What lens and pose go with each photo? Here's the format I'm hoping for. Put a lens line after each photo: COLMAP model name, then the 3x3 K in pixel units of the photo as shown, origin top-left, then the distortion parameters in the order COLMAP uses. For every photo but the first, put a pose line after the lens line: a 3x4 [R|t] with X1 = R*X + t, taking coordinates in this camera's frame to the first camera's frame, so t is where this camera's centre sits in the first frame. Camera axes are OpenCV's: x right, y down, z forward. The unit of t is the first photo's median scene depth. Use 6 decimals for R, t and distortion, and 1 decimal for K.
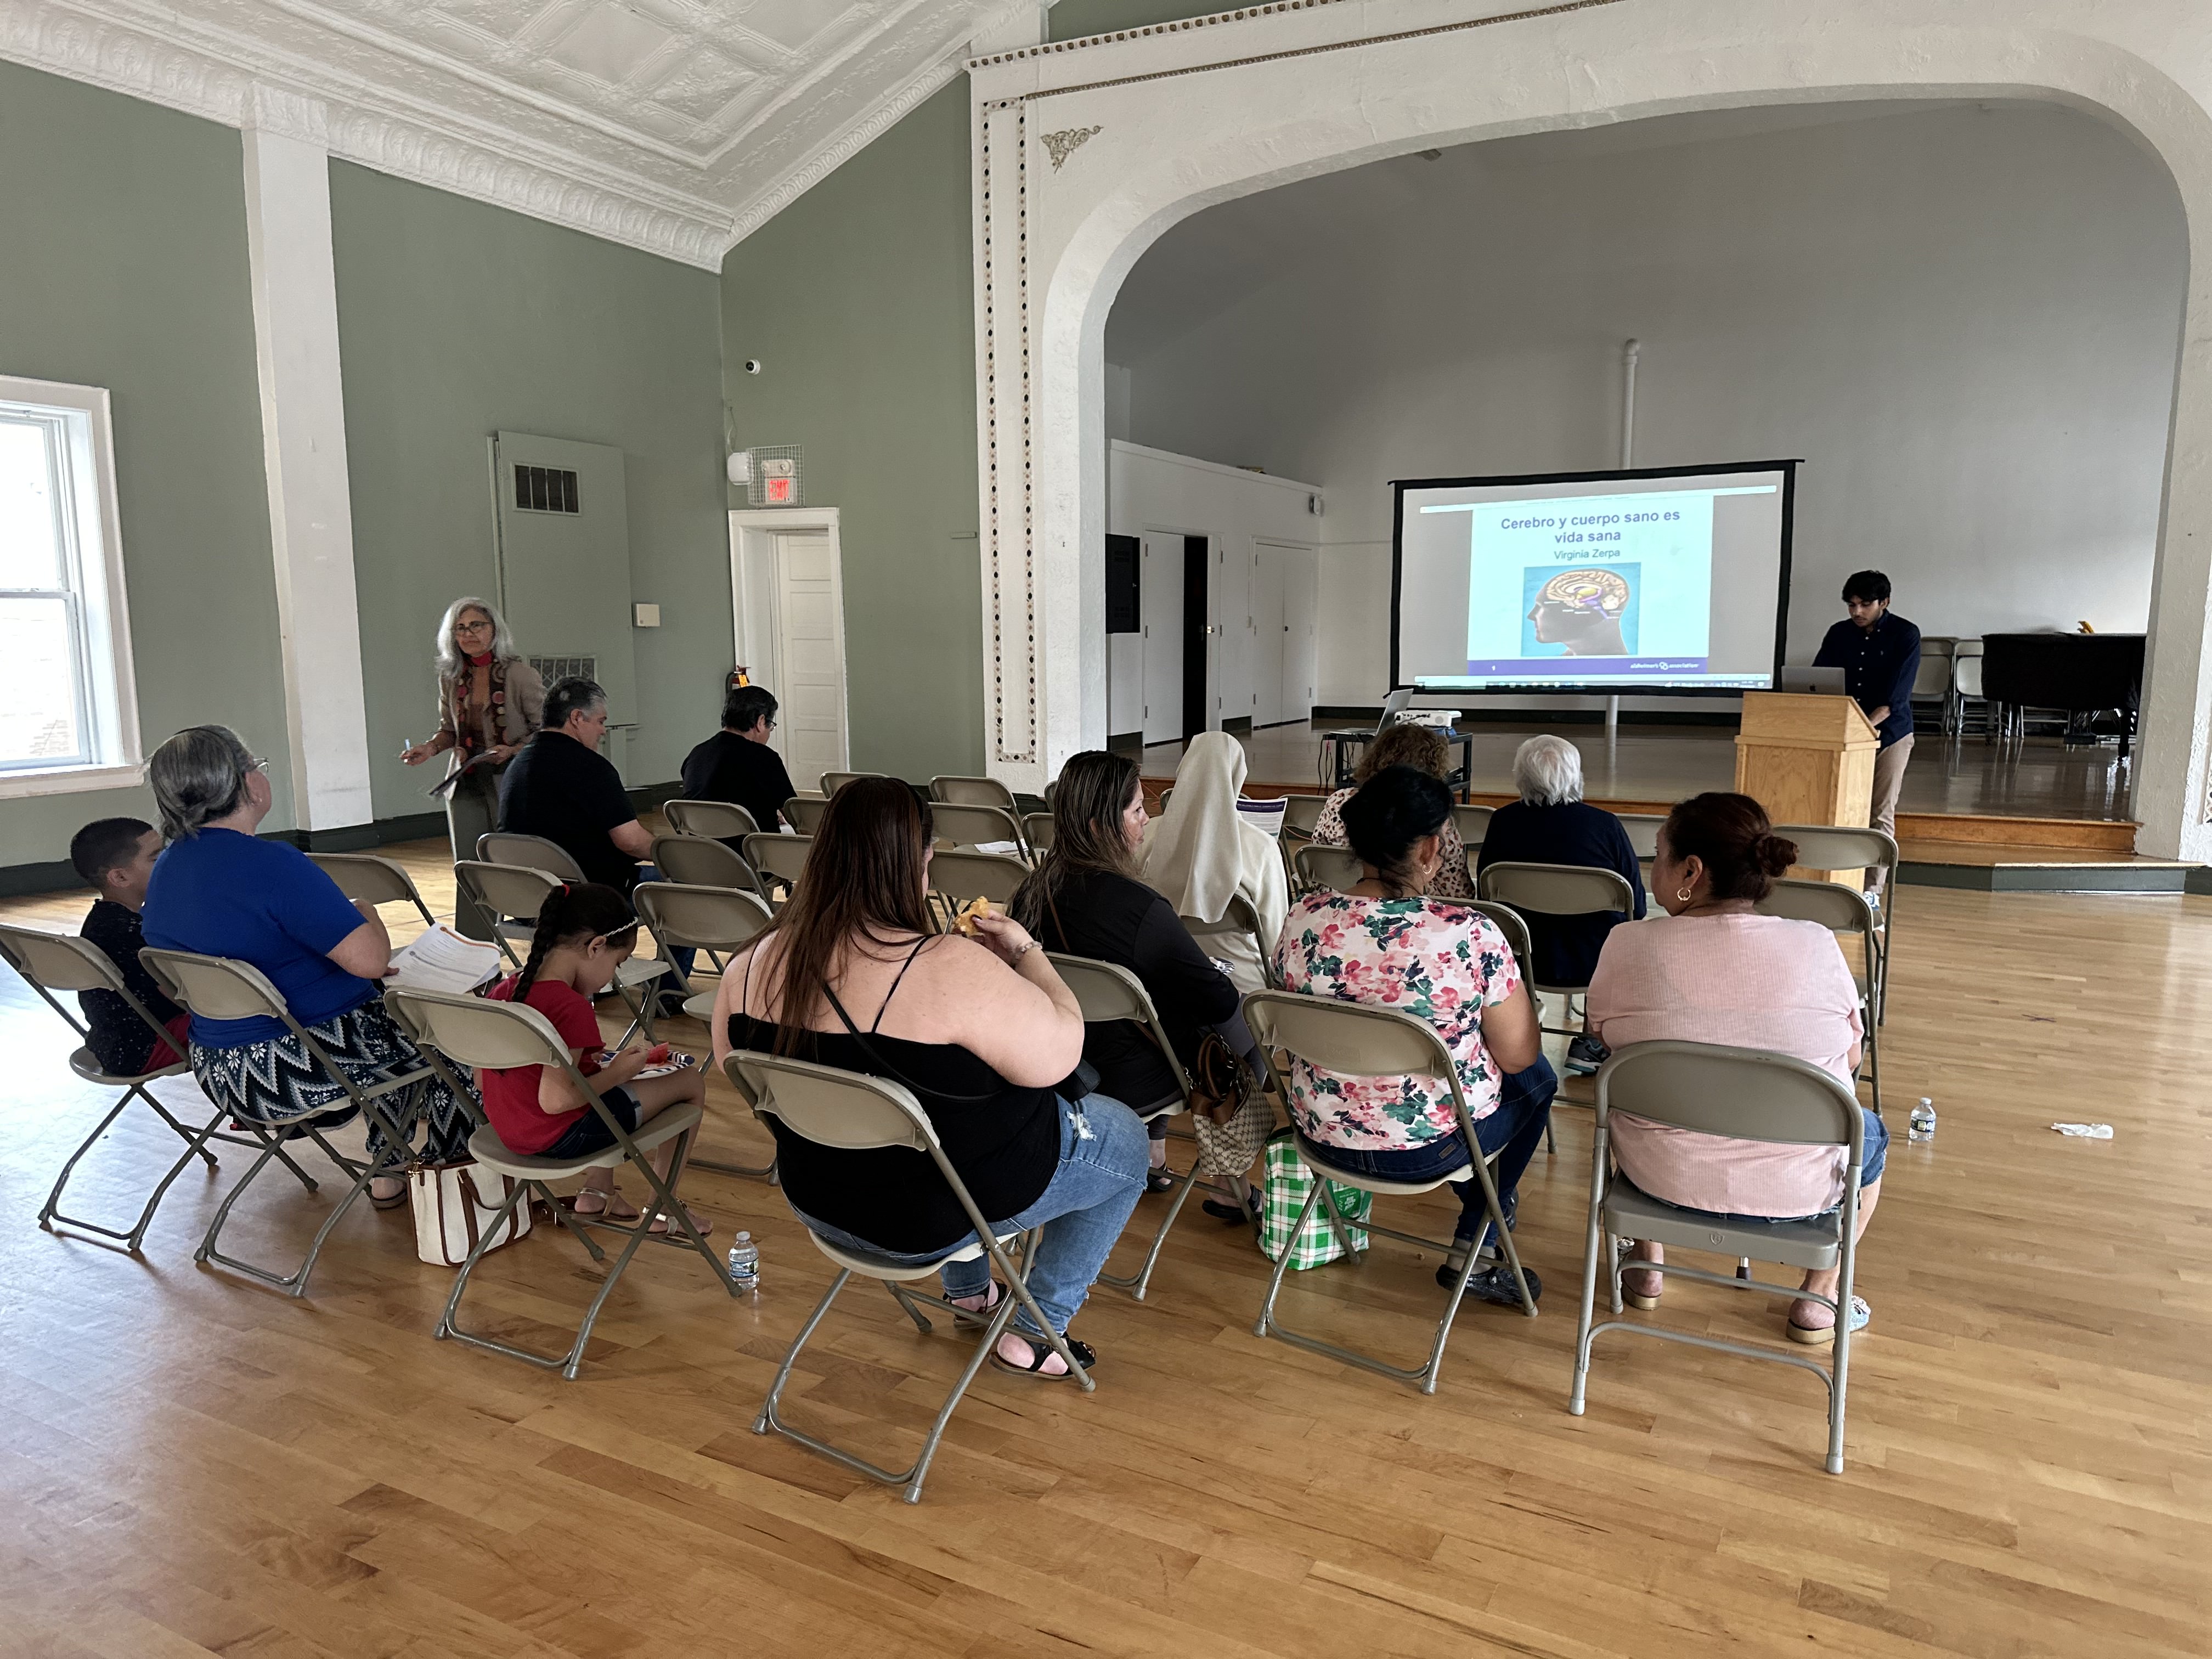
lens RADIAL K [[1537.7, 0, 1106.1], [0, 1537.7, 859.4], [0, 0, 1]] dist [0.140360, -0.258726]
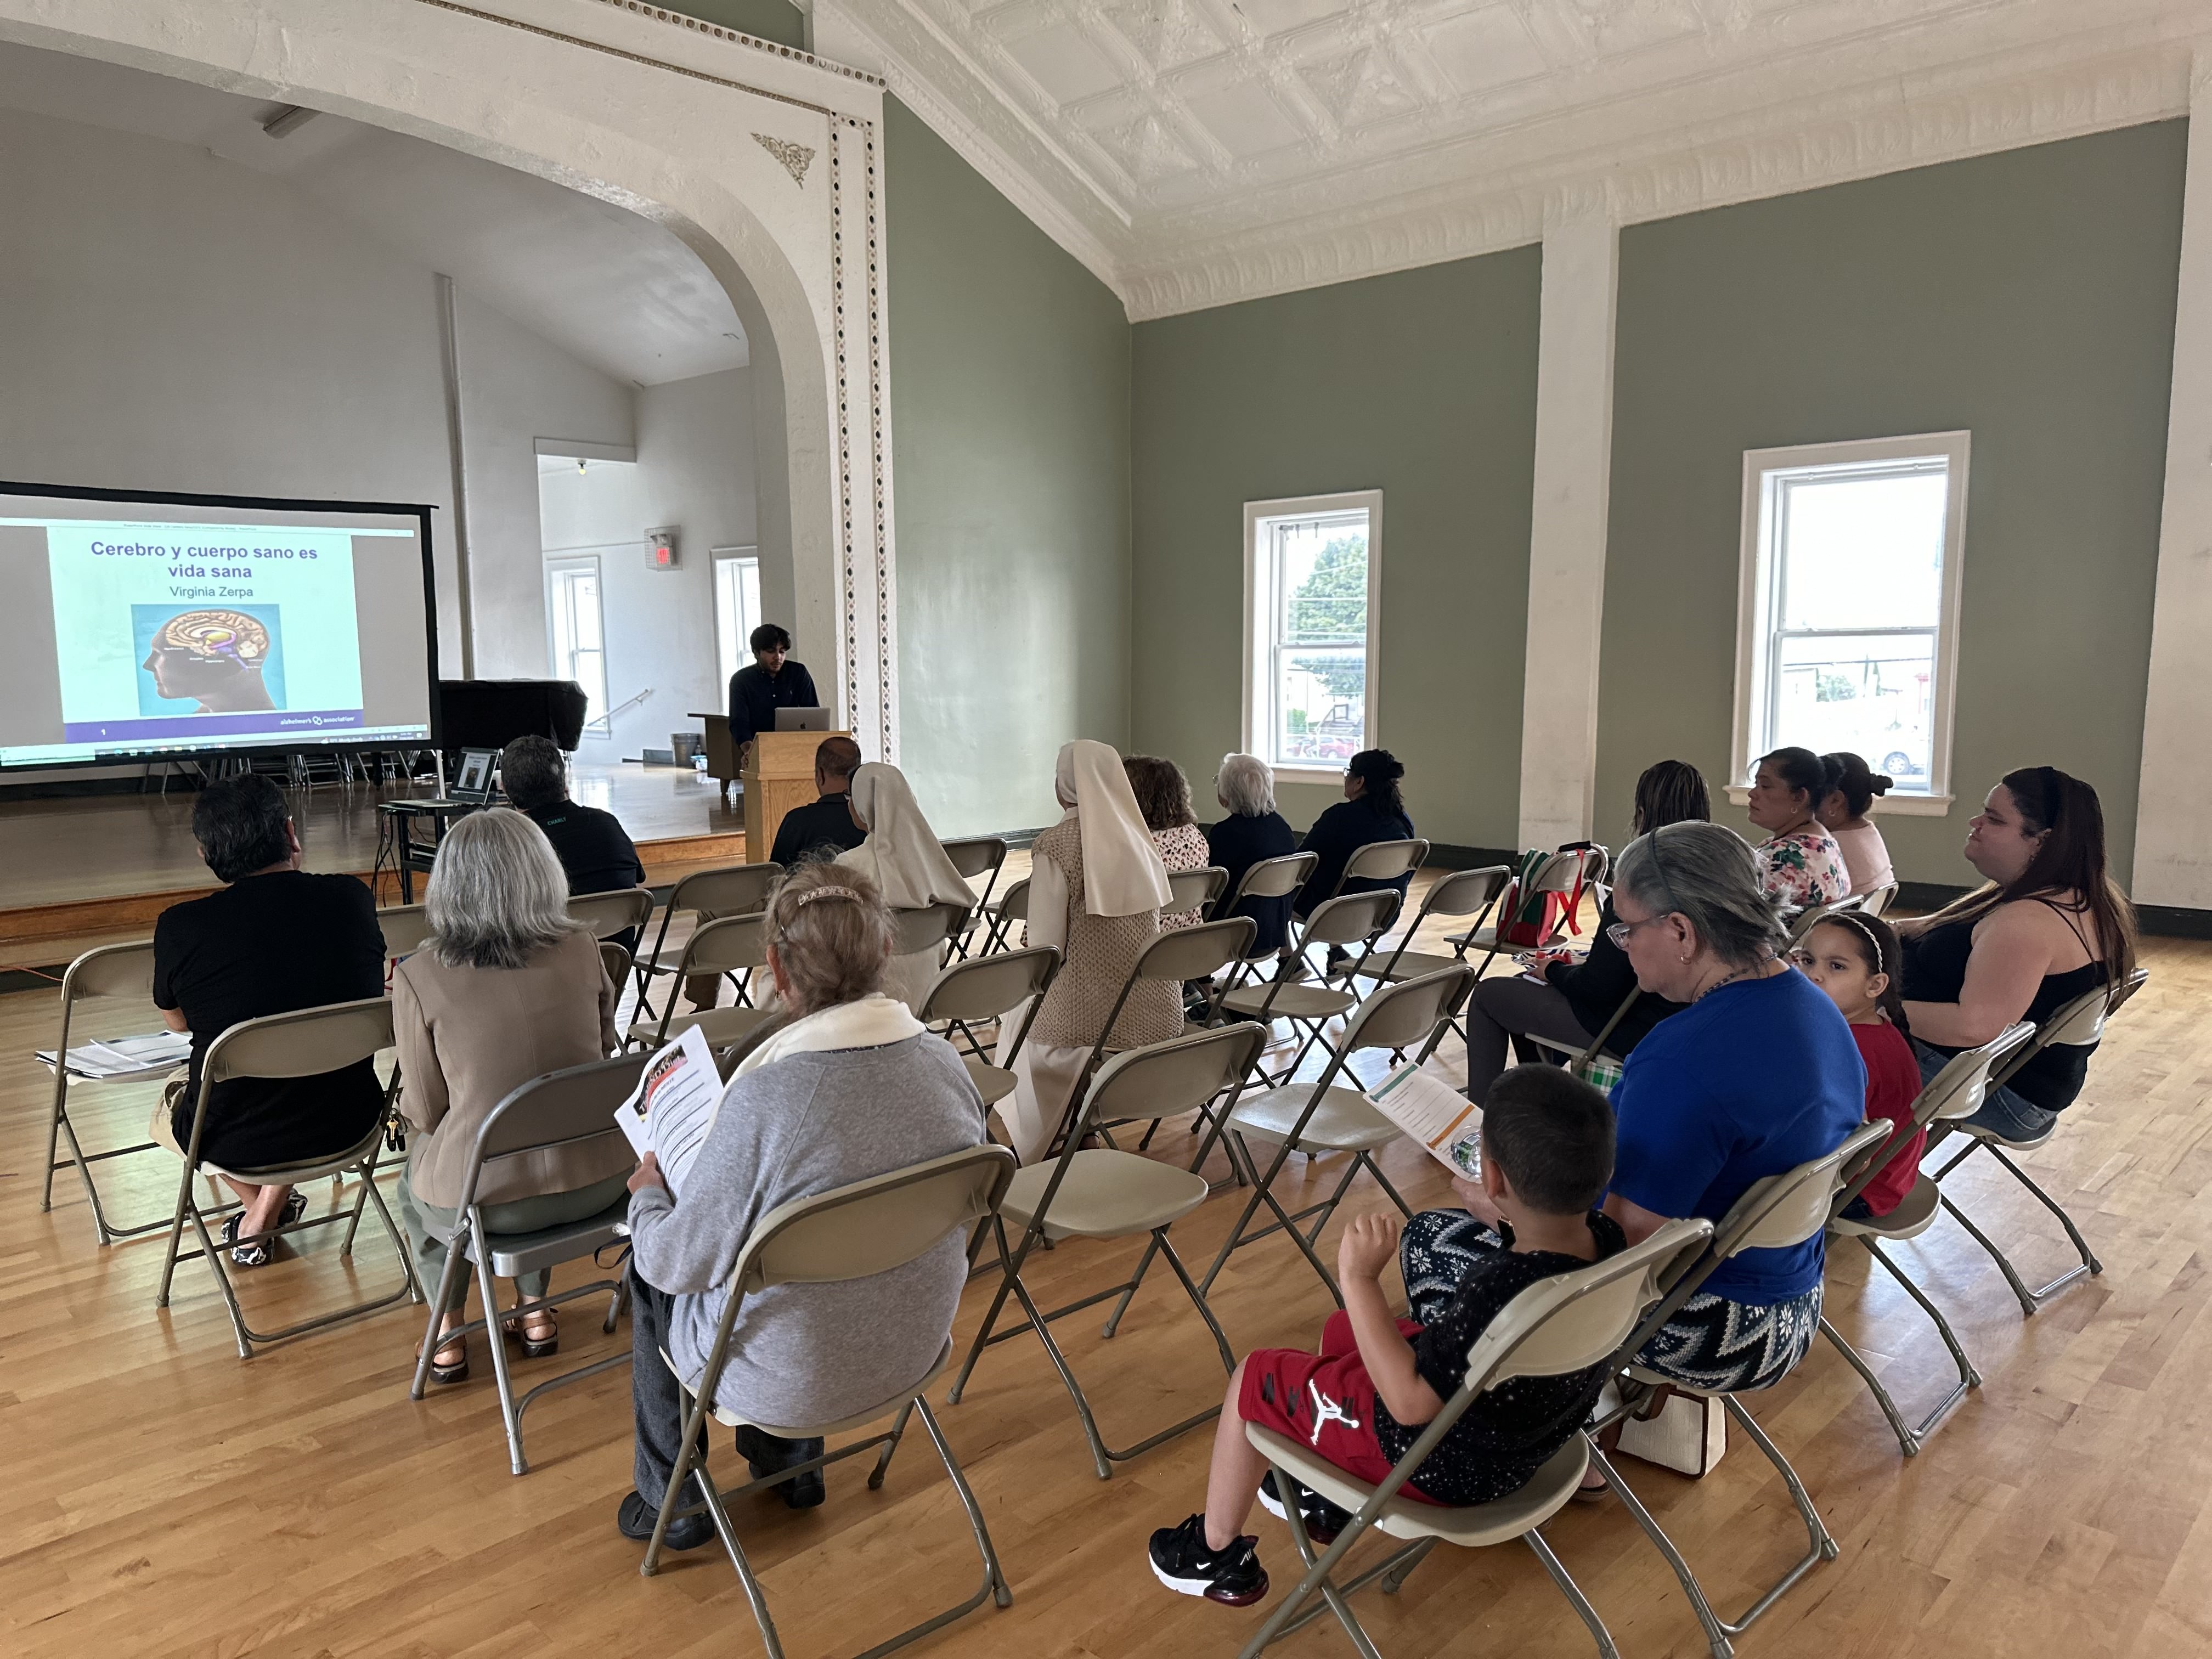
lens RADIAL K [[1567.3, 0, 1108.0], [0, 1567.3, 863.6], [0, 0, 1]] dist [0.040869, -0.050182]
pose [[0.272313, -0.126746, 0.953825, -0.388705], [0.155319, 0.984077, 0.086423, -0.051042], [-0.949590, 0.124613, 0.287663, 0.318741]]
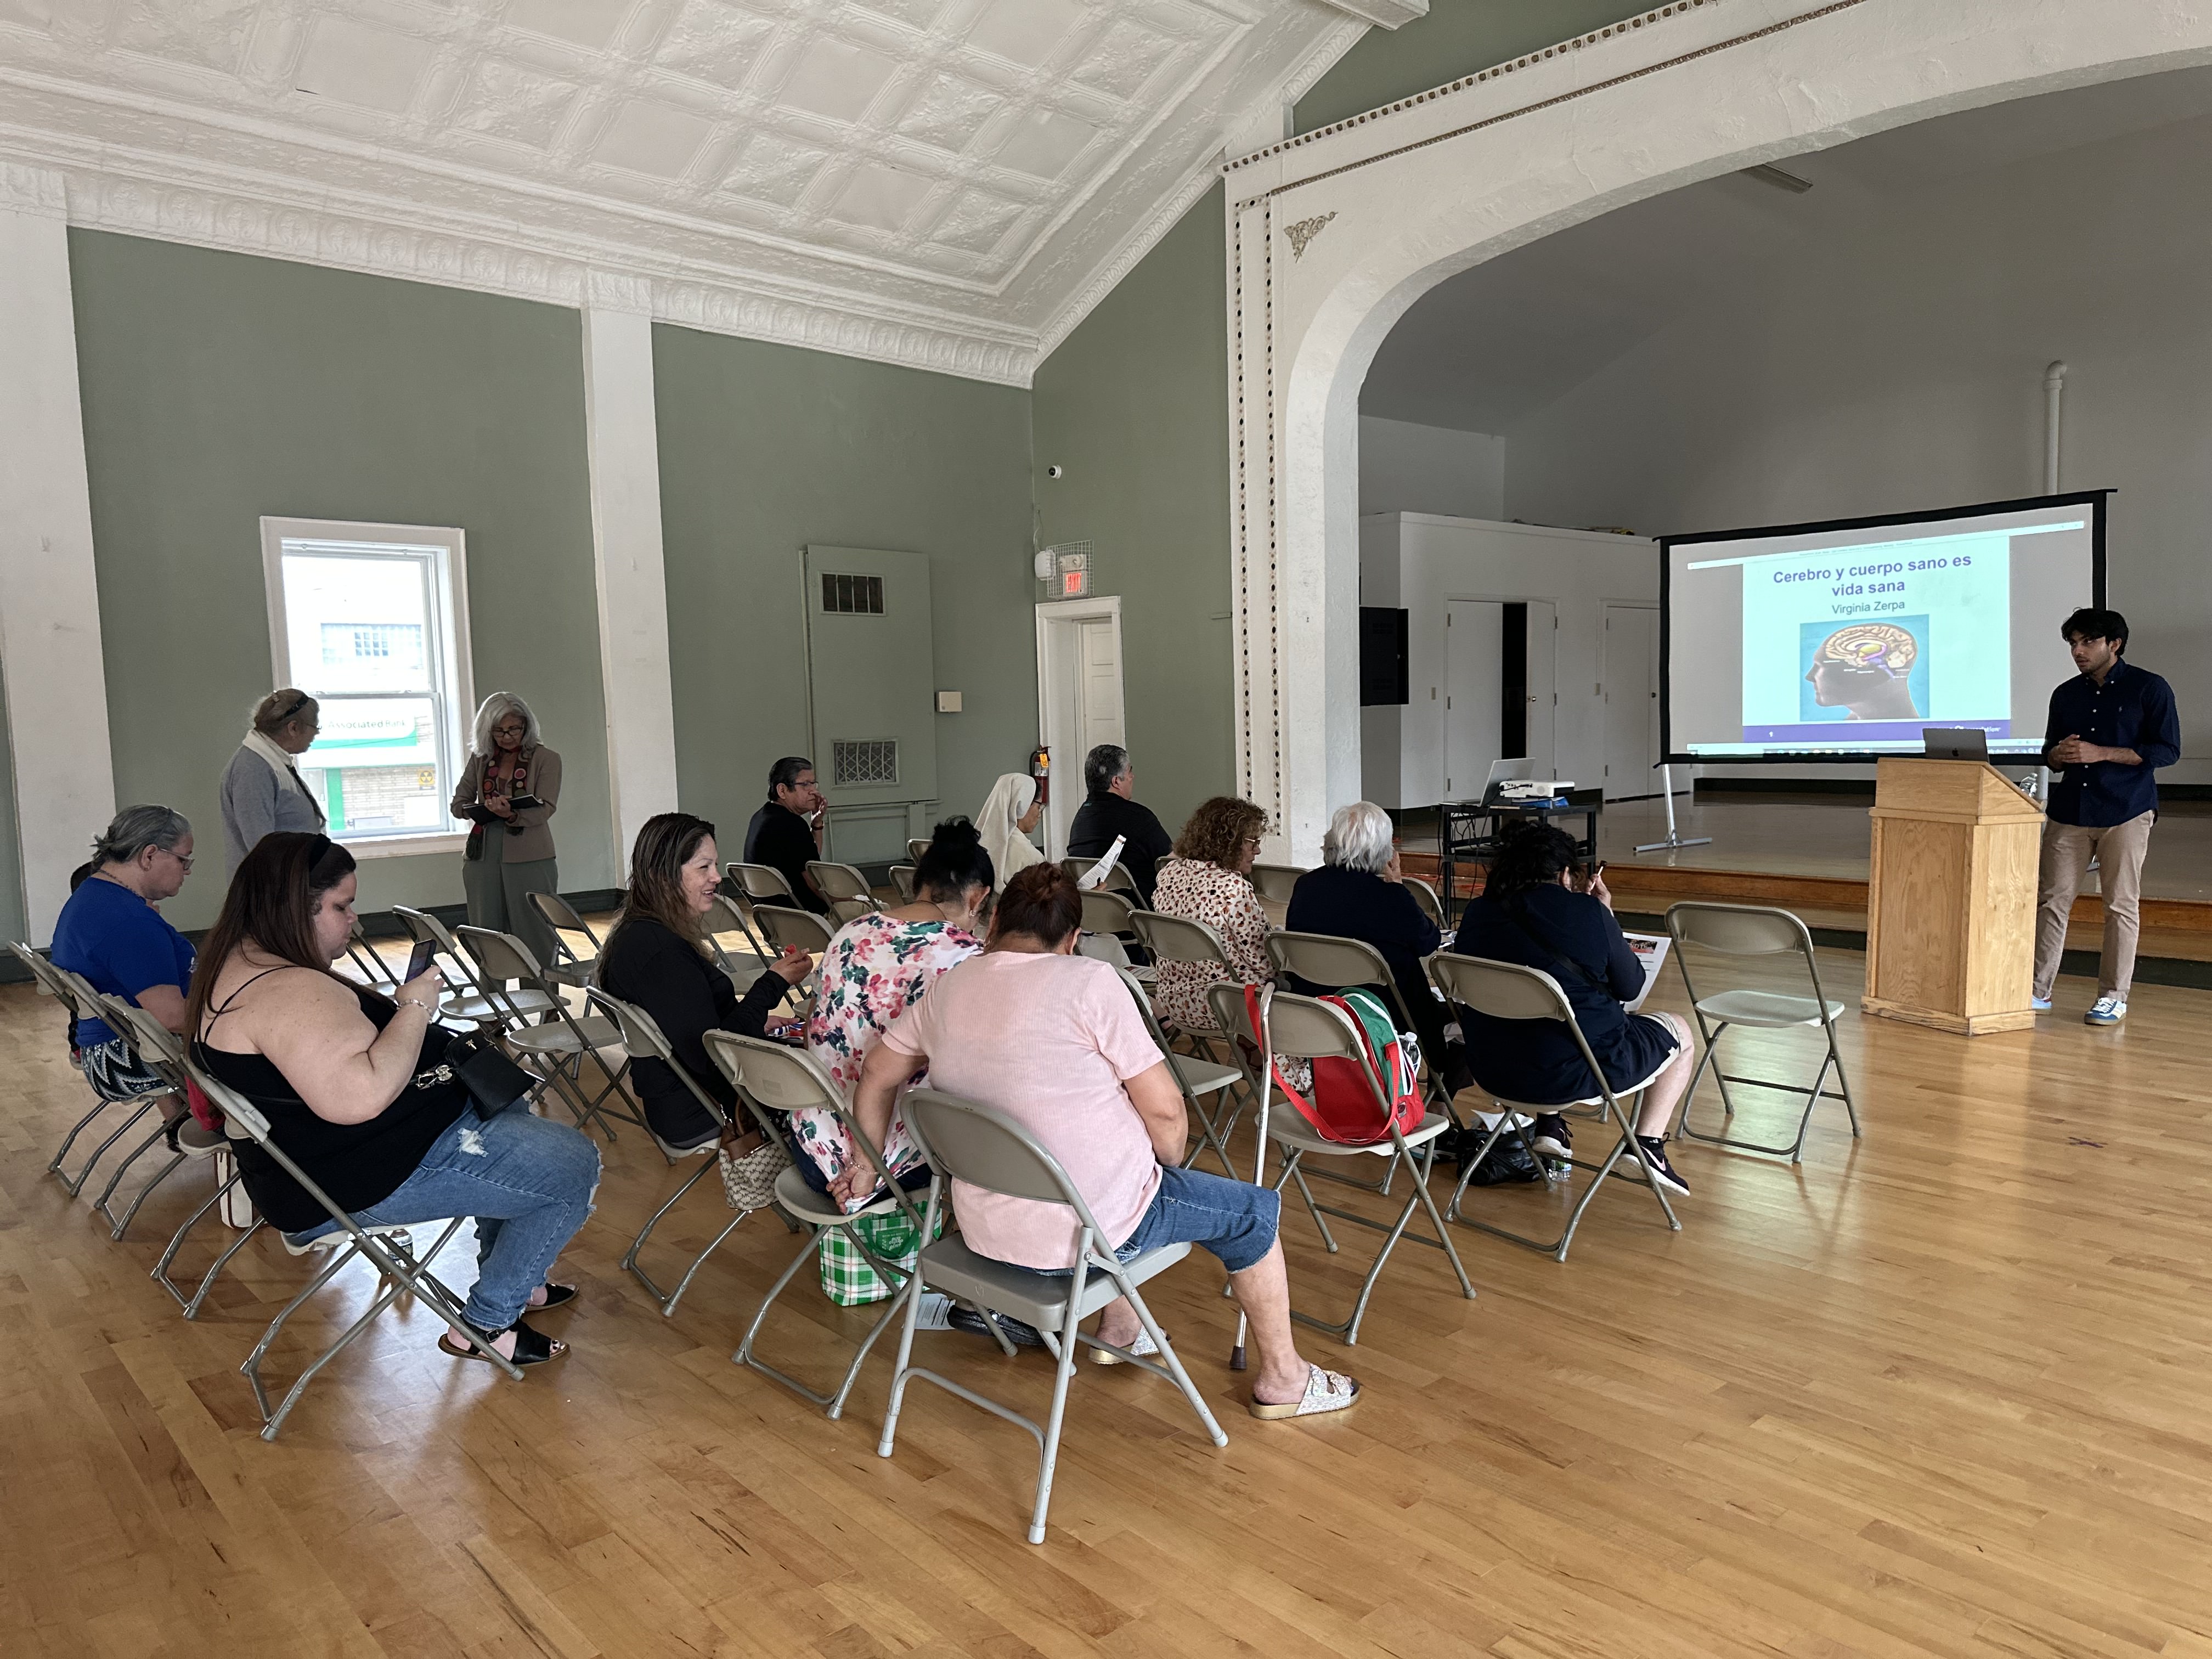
lens RADIAL K [[1555.8, 0, 1118.4], [0, 1555.8, 867.8], [0, 0, 1]] dist [0.084288, -0.141258]
pose [[0.943459, 0.010491, -0.331323, 0.203854], [-0.025330, 0.998858, -0.040501, 0.001407], [0.330520, 0.046604, 0.942648, 0.011556]]
